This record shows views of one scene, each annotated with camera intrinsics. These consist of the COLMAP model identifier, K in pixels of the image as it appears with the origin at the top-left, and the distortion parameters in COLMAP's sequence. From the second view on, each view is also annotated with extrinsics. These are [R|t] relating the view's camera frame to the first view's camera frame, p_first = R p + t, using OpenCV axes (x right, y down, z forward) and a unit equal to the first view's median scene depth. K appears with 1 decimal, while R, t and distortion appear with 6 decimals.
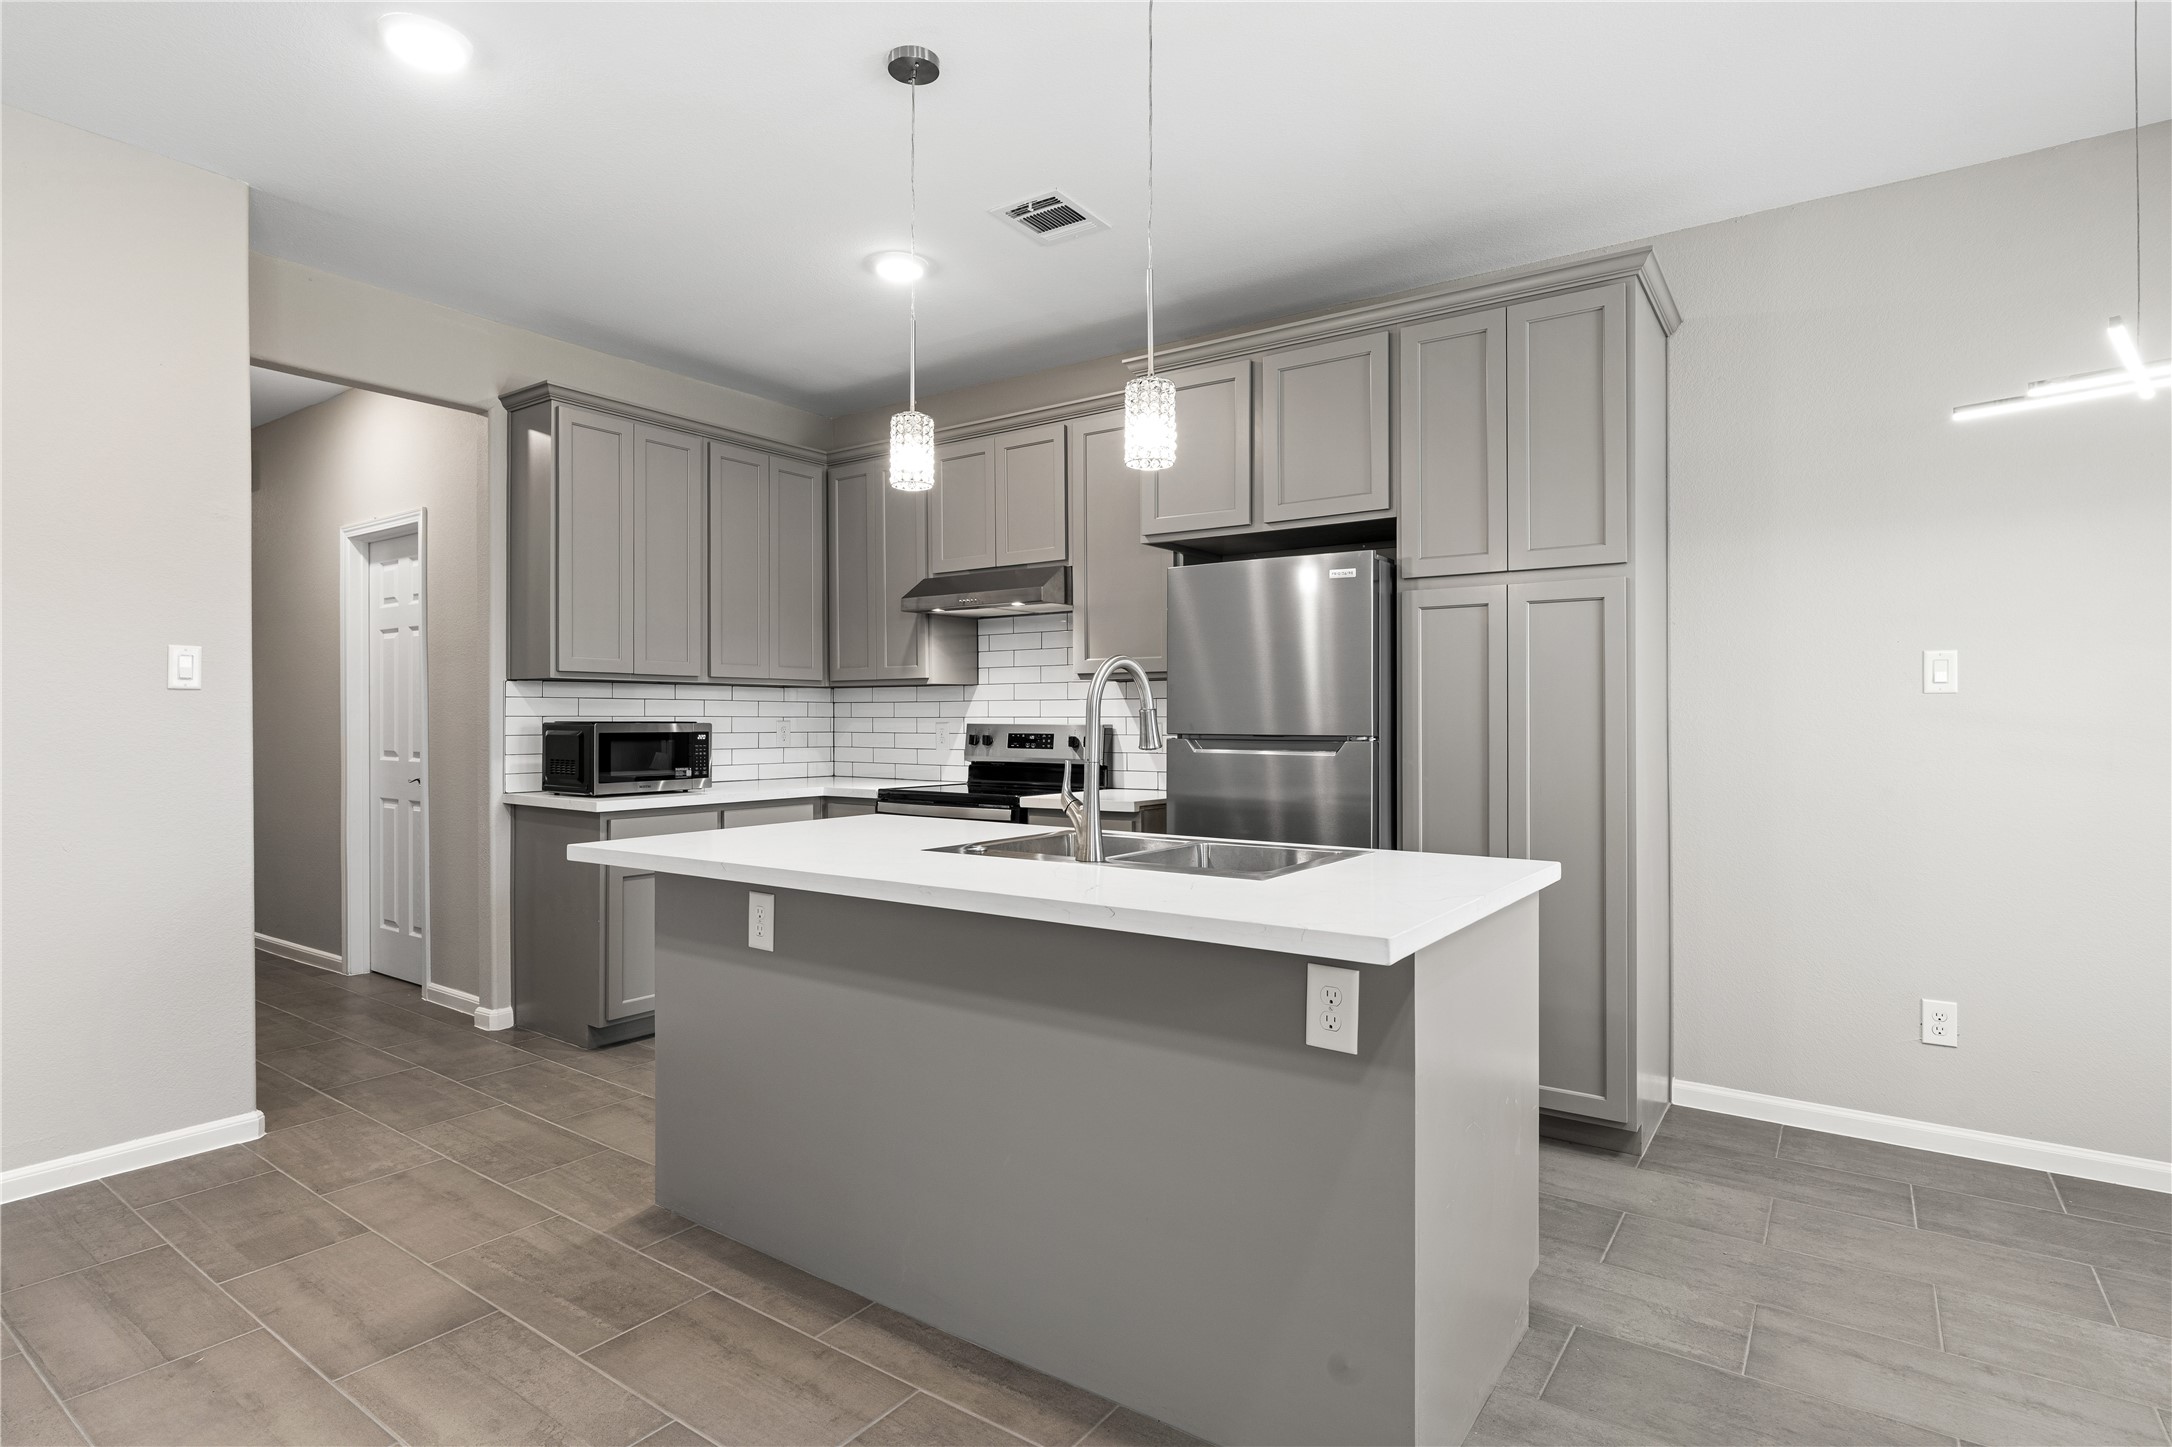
lens RADIAL K [[1105.8, 0, 1088.0], [0, 1105.8, 717.3], [0, 0, 1]] dist [-0.002570, -0.000527]
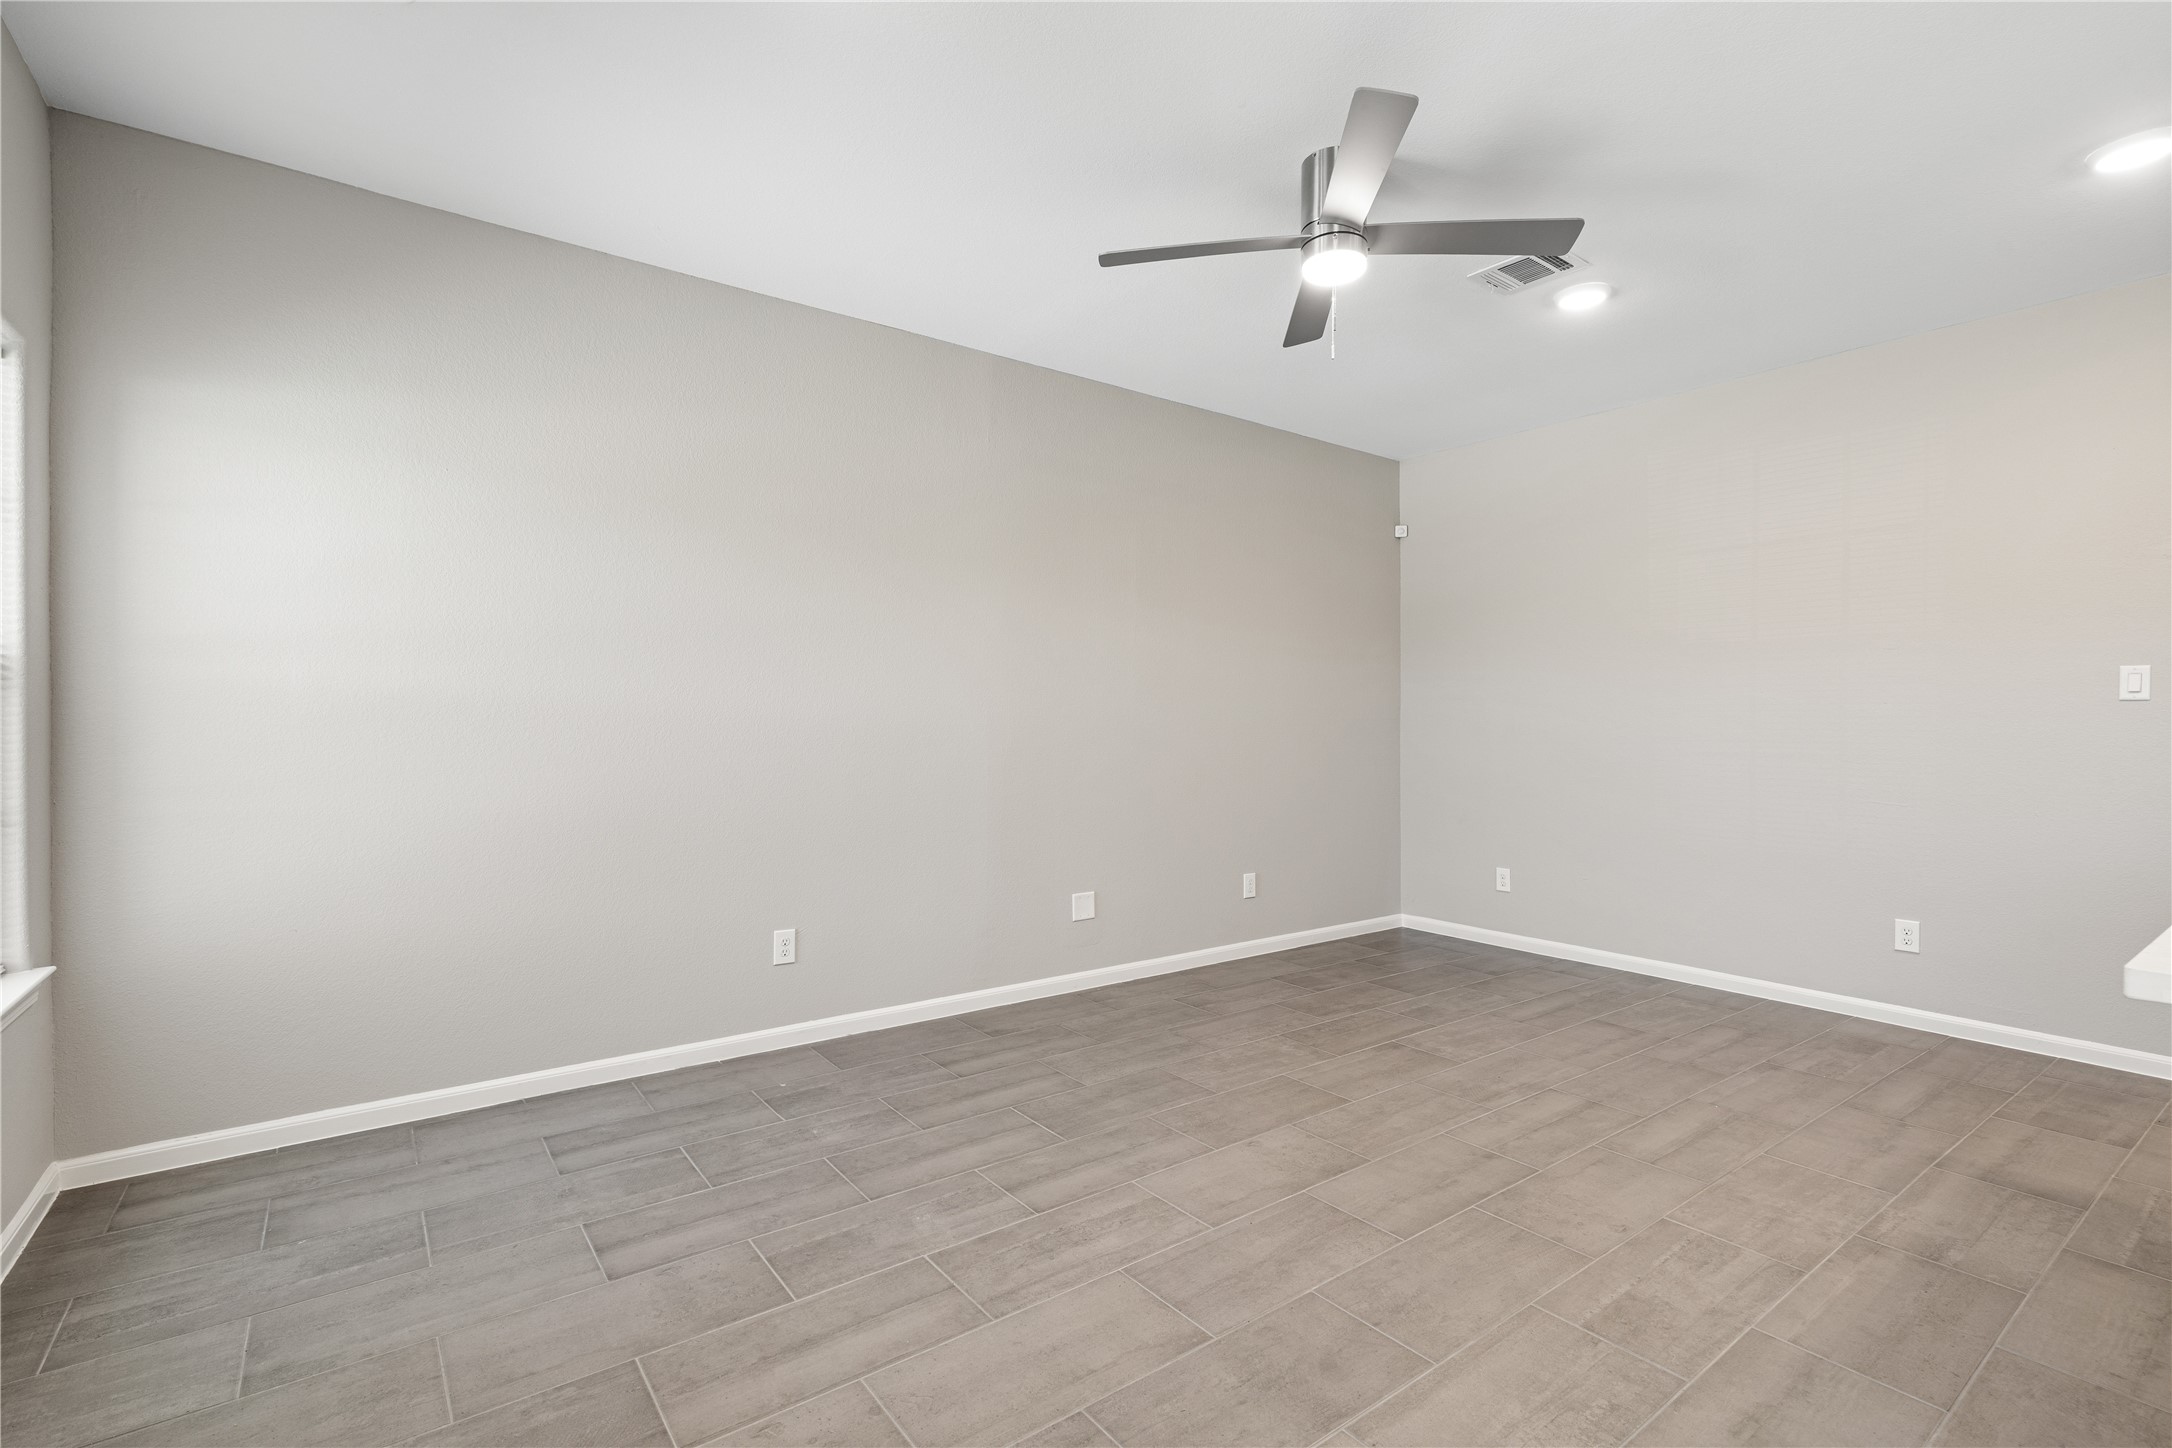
lens RADIAL K [[986.8, 0, 1086.0], [0, 986.8, 724.0], [0, 0, 1]] dist [-0.005938, 0.000369]
pose [[-0.311701, 0.001230, -0.950179, 0.486662], [-0.002854, 0.999993, 0.002231, 0.001819], [0.950176, 0.003408, -0.311696, 0.168954]]
